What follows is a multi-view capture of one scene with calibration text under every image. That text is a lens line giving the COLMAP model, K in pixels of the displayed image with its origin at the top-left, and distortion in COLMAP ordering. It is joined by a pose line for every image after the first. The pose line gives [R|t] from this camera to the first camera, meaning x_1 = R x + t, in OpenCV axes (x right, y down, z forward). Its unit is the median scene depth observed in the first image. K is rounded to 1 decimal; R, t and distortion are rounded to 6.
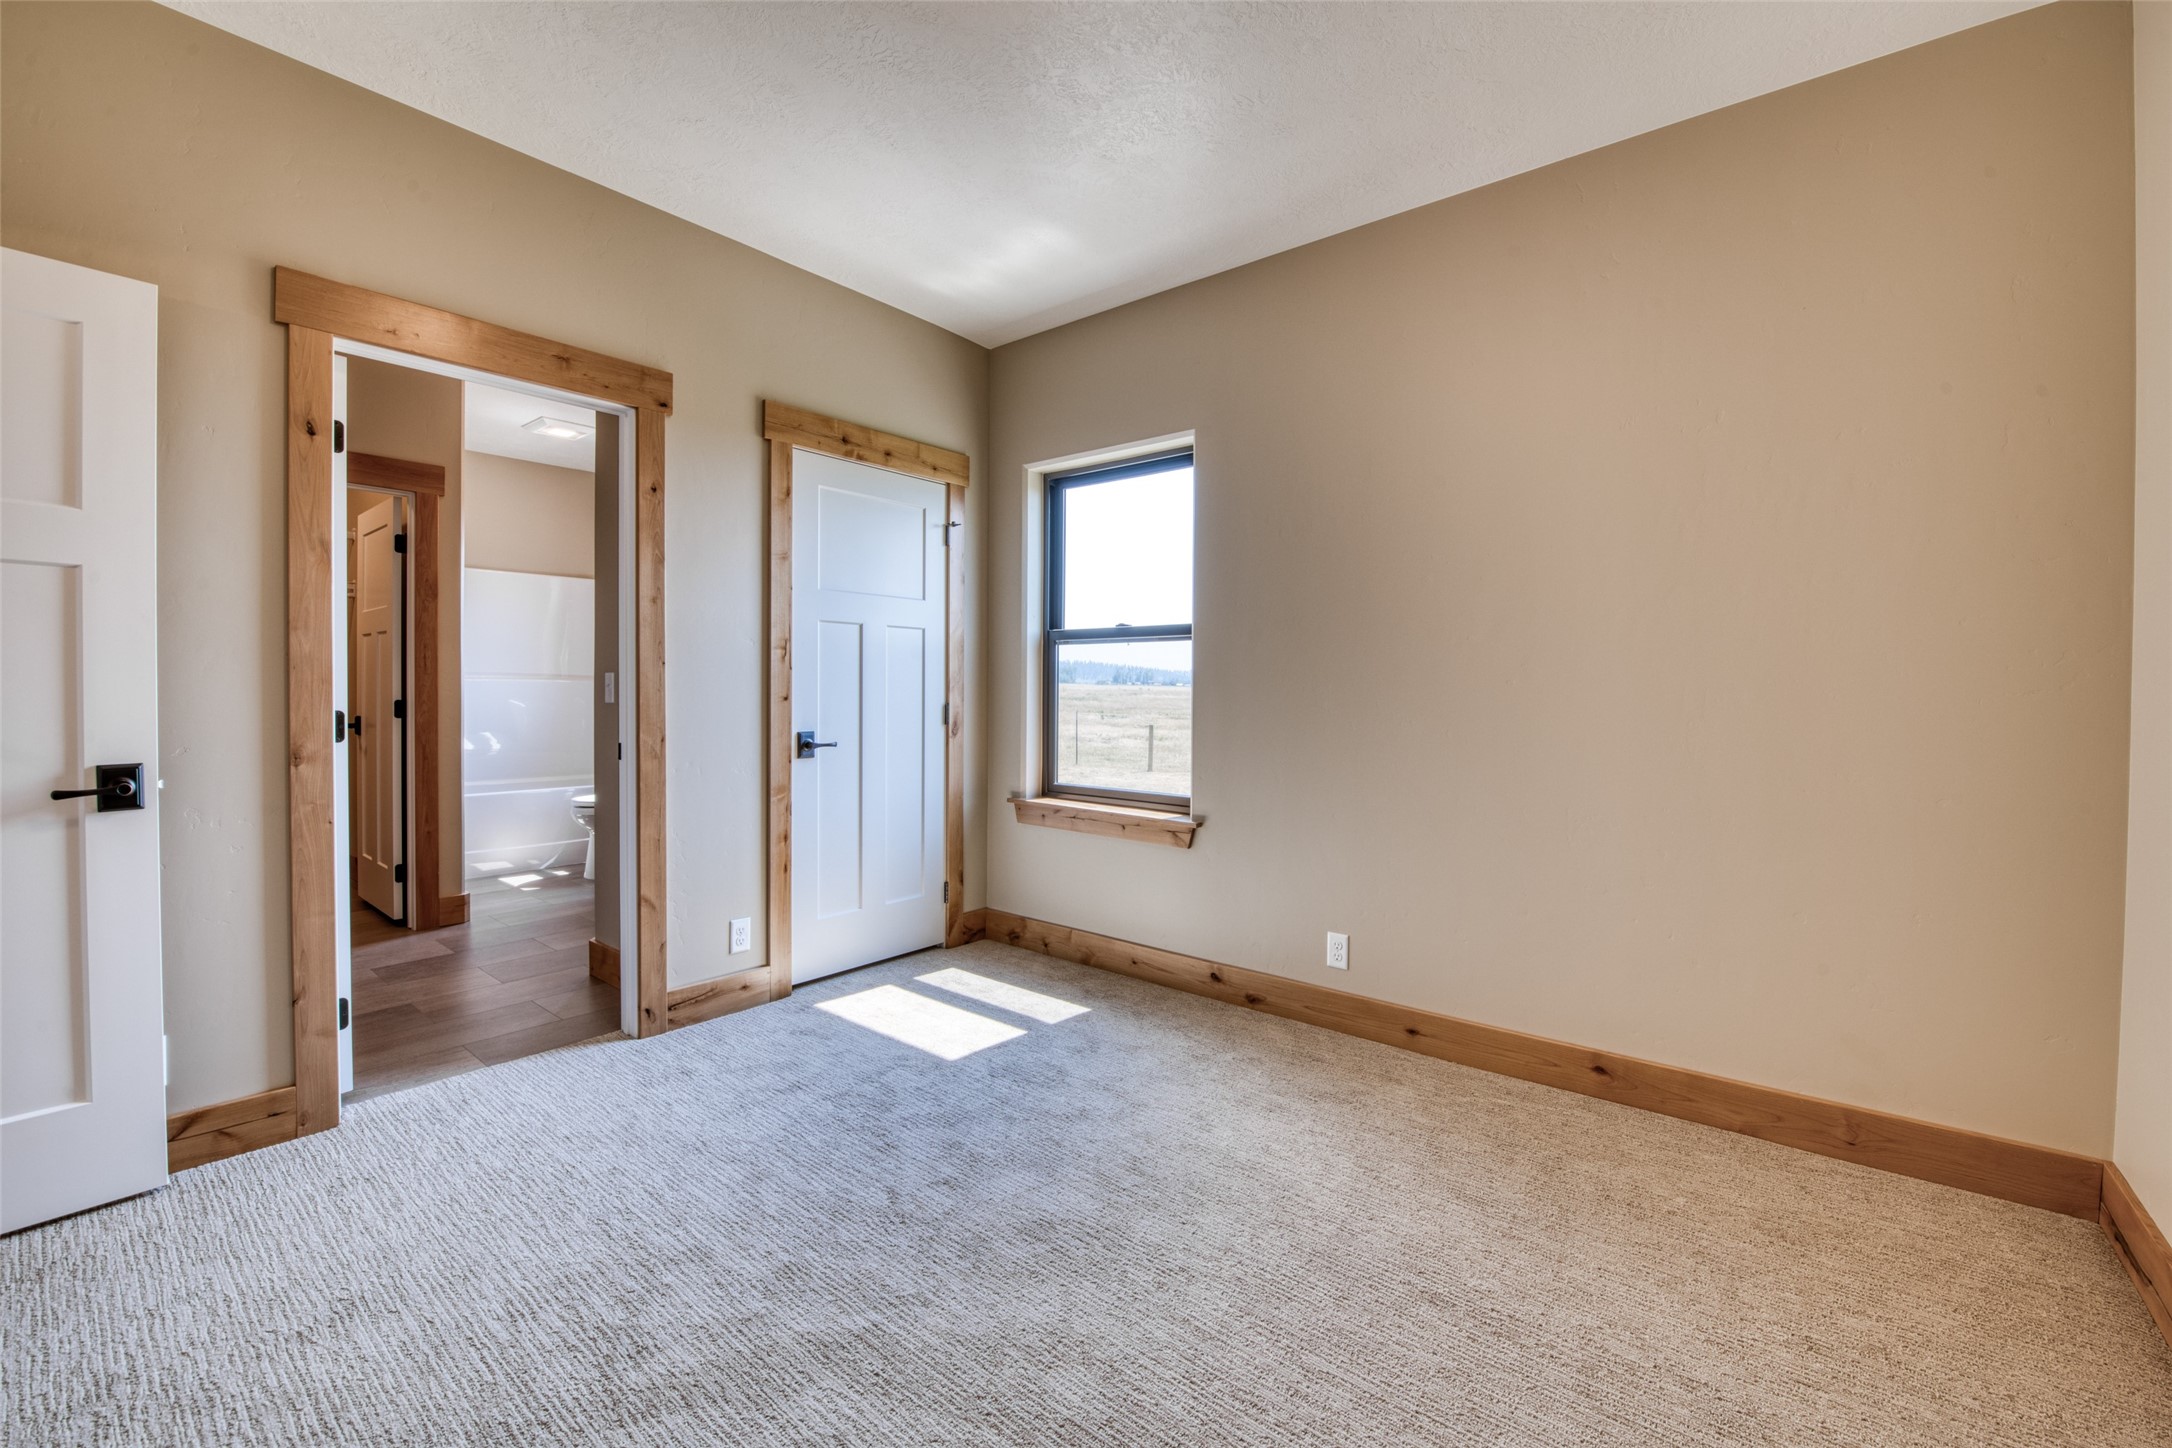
lens RADIAL K [[889.7, 0, 1099.6], [0, 889.7, 685.1], [0, 0, 1]] dist [-0.017441, -0.000606]
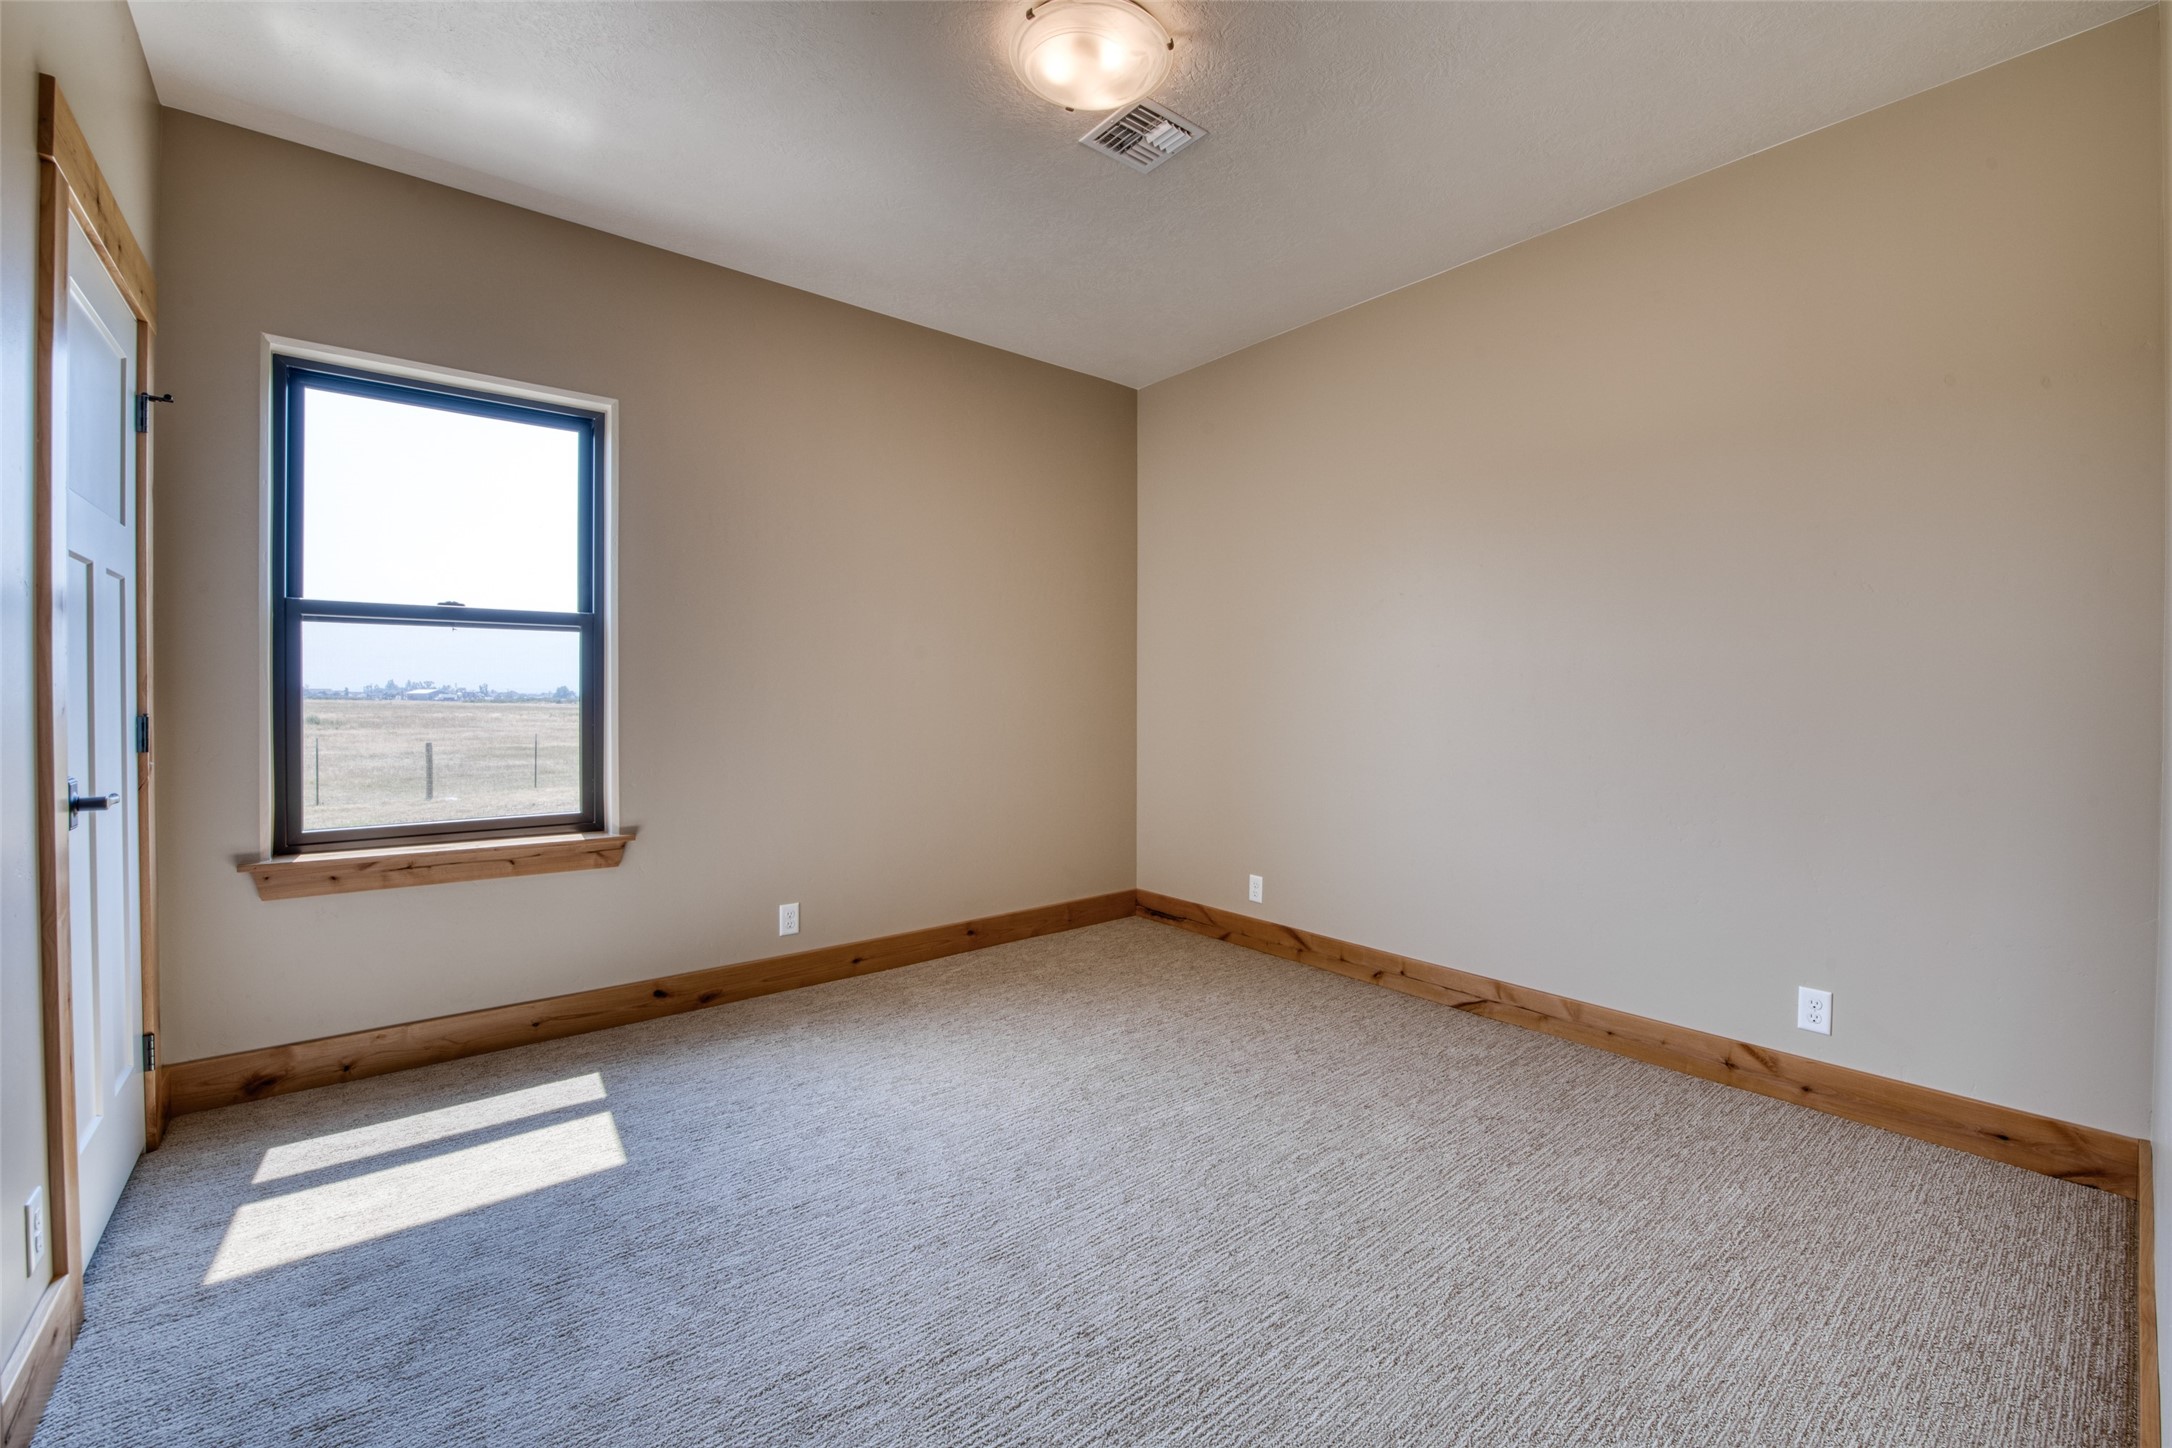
lens RADIAL K [[889.7, 0, 1099.6], [0, 889.7, 685.1], [0, 0, 1]] dist [-0.017441, -0.000606]
pose [[0.195068, -0.000757, 0.980790, -0.680367], [-0.002560, 0.999996, 0.001281, -0.000861], [-0.980786, -0.002761, 0.195065, 0.350968]]
